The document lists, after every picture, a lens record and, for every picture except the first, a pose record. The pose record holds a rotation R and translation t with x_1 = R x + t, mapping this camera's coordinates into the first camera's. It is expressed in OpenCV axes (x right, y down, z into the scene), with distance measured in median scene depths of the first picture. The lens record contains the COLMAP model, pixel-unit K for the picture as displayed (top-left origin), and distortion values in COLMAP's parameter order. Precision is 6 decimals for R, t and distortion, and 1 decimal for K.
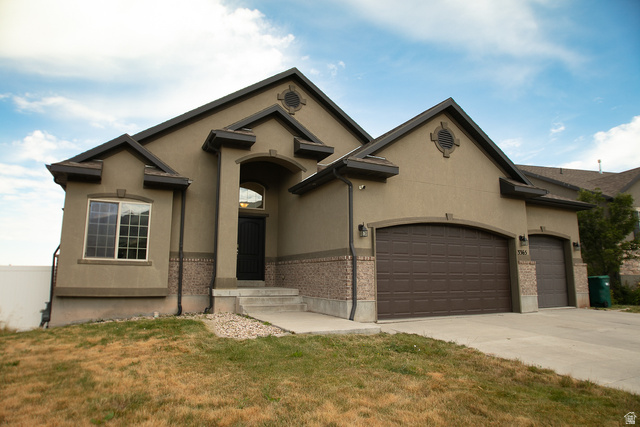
lens RADIAL K [[380.8, 0, 320.0], [0, 380.8, 213.5], [0, 0, 1]] dist [-0.055347, -0.000029]
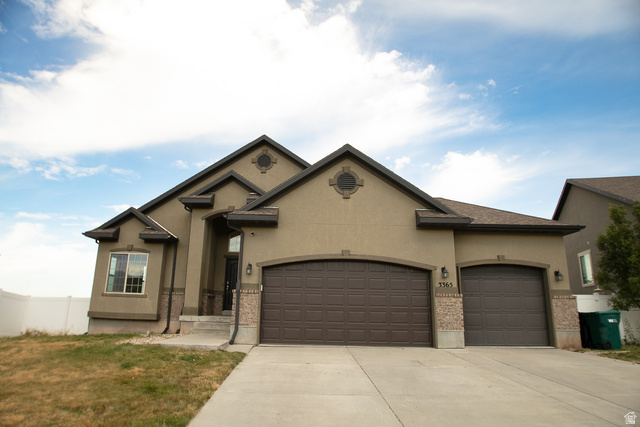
lens RADIAL K [[380.8, 0, 320.0], [0, 380.8, 213.5], [0, 0, 1]] dist [-0.055347, -0.000029]
pose [[0.908348, -0.091593, -0.408062, 0.716093], [0.054334, 0.993299, -0.102006, 0.003707], [0.414671, 0.070486, 0.907238, -0.031498]]
